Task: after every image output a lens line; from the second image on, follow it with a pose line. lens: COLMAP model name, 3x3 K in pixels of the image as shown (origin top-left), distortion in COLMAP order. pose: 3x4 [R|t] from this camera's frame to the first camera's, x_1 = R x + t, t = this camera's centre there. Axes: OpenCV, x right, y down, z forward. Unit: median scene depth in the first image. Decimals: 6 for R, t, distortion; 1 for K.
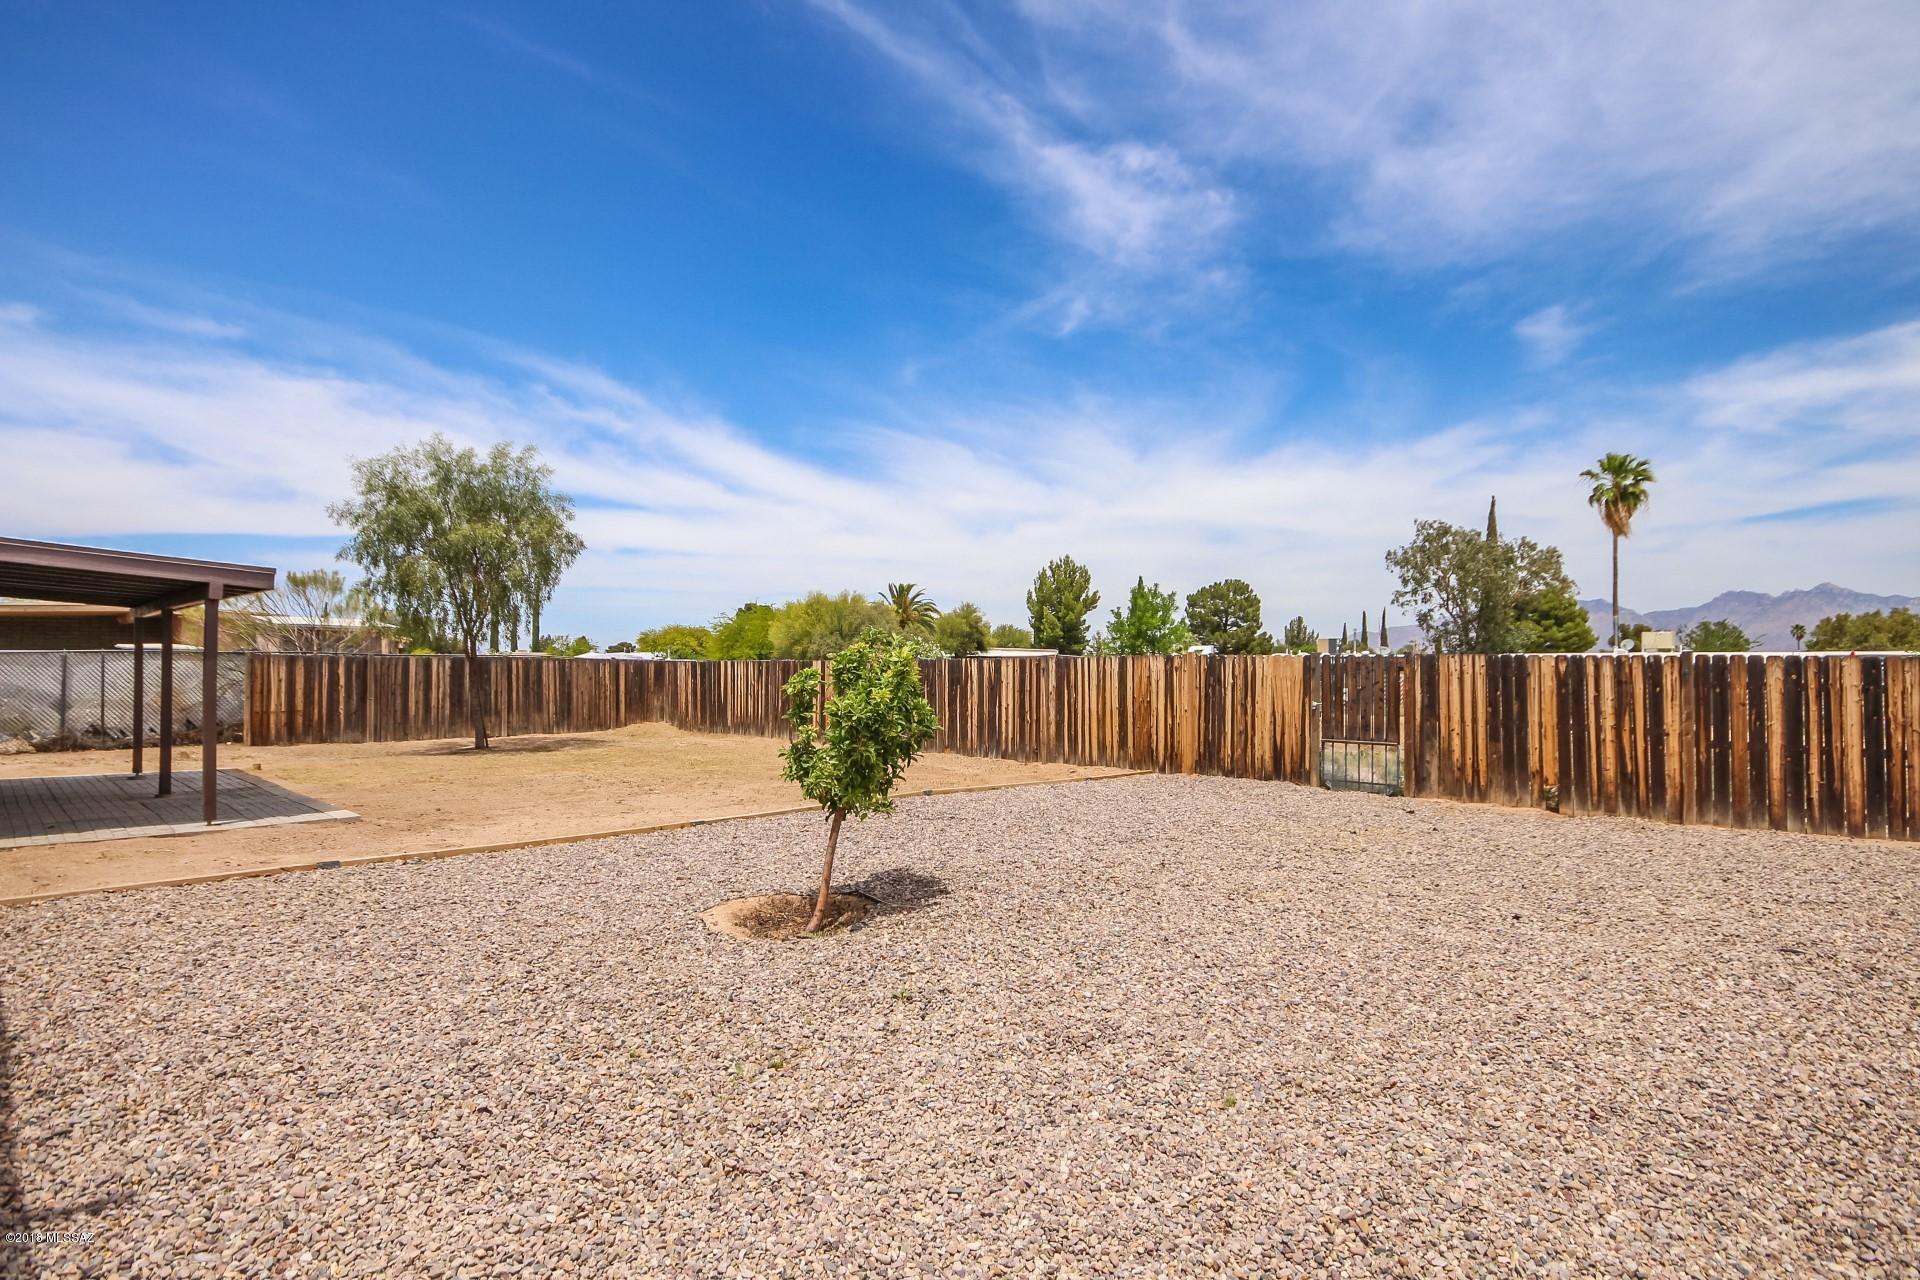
lens RADIAL K [[1001.5, 0, 962.2], [0, 1001.5, 643.9], [0, 0, 1]] dist [0.010214, 0.001168]
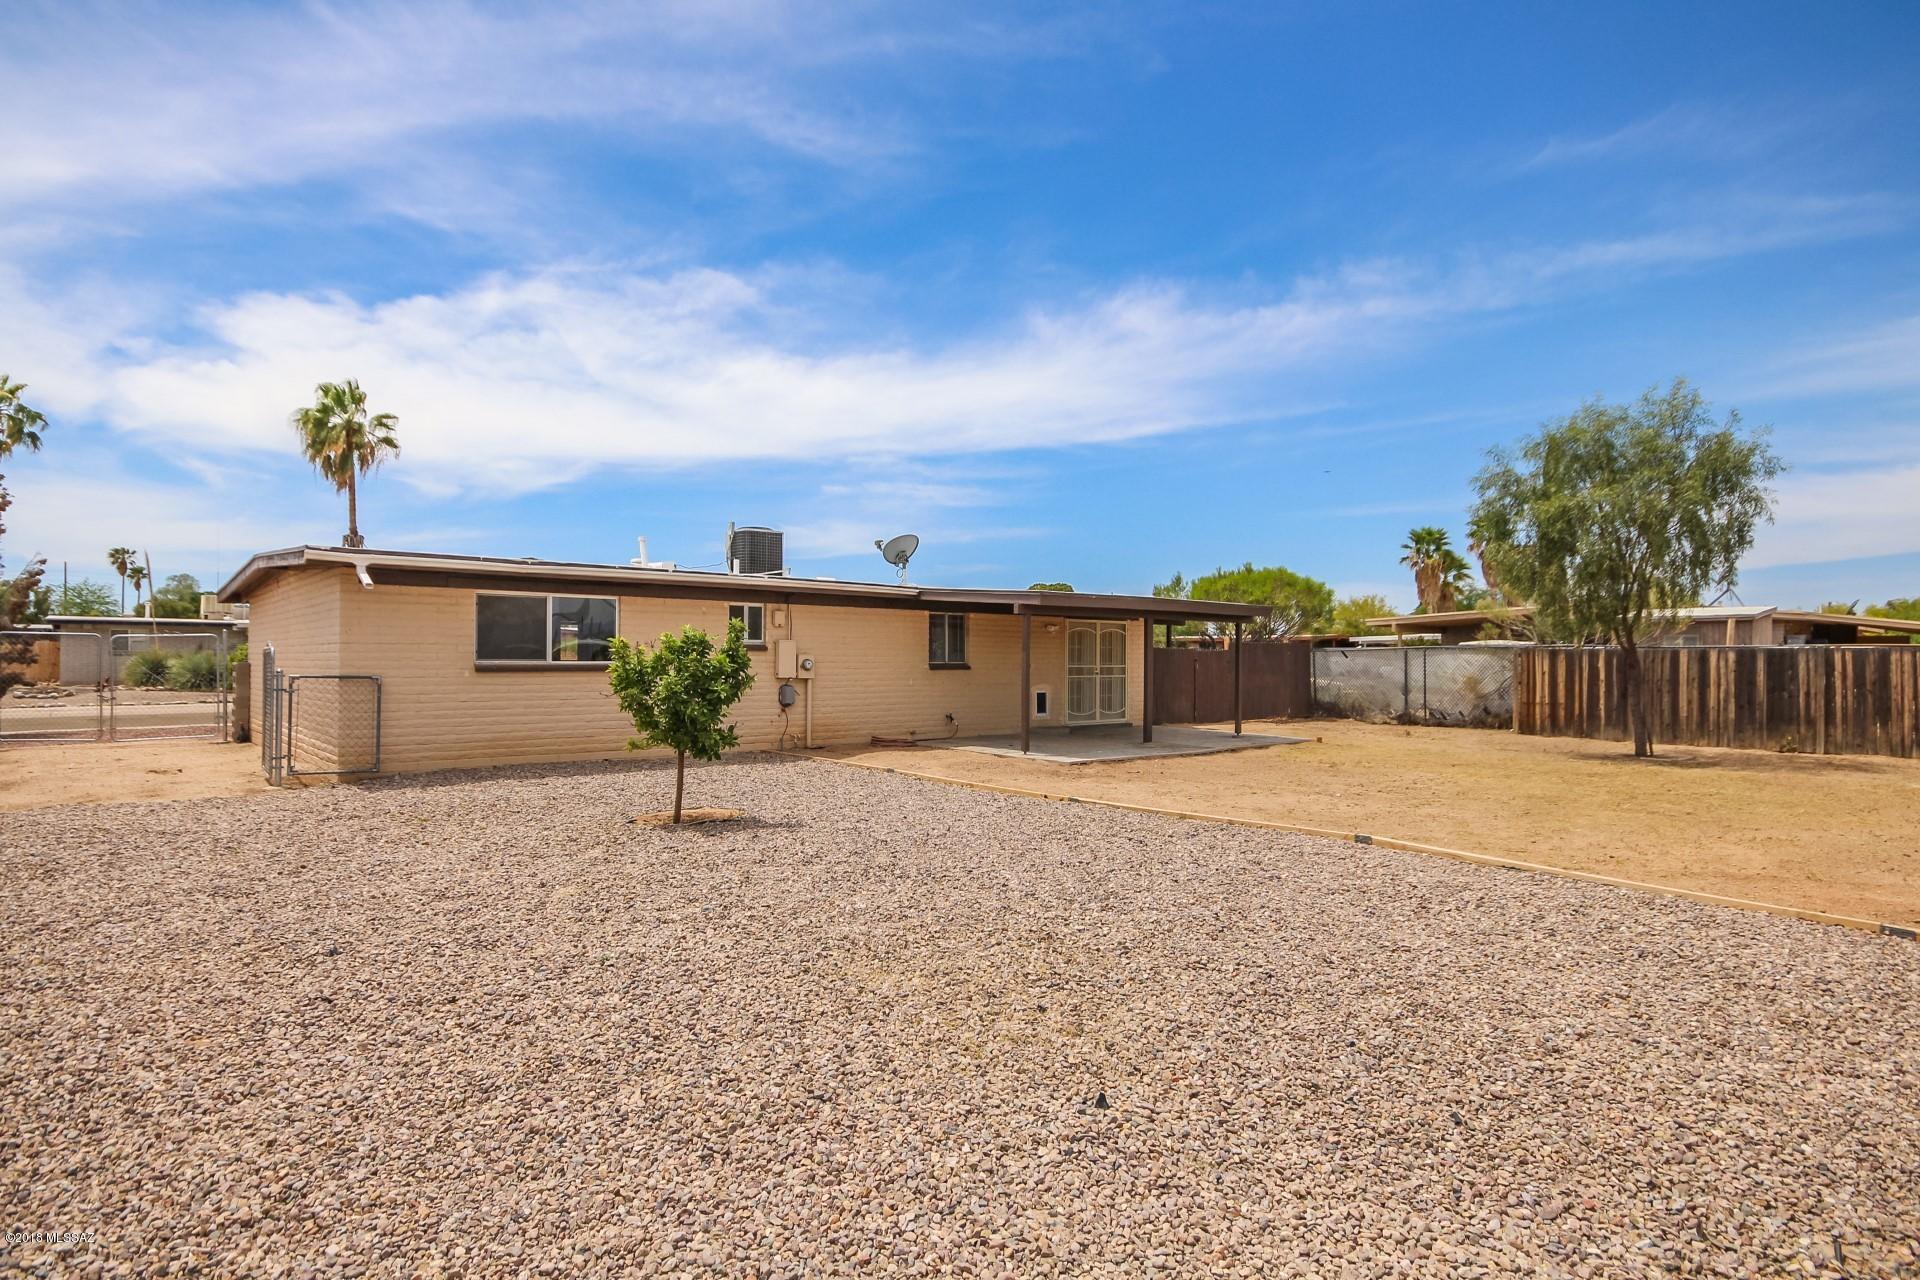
lens RADIAL K [[1001.5, 0, 969.6], [0, 1001.5, 648.7], [0, 0, 1]] dist [0.010214, 0.001168]
pose [[-0.034848, -0.012717, -0.999312, 0.345276], [0.016665, 0.999773, -0.013304, 0.014115], [0.999254, -0.017117, -0.034628, 0.419587]]
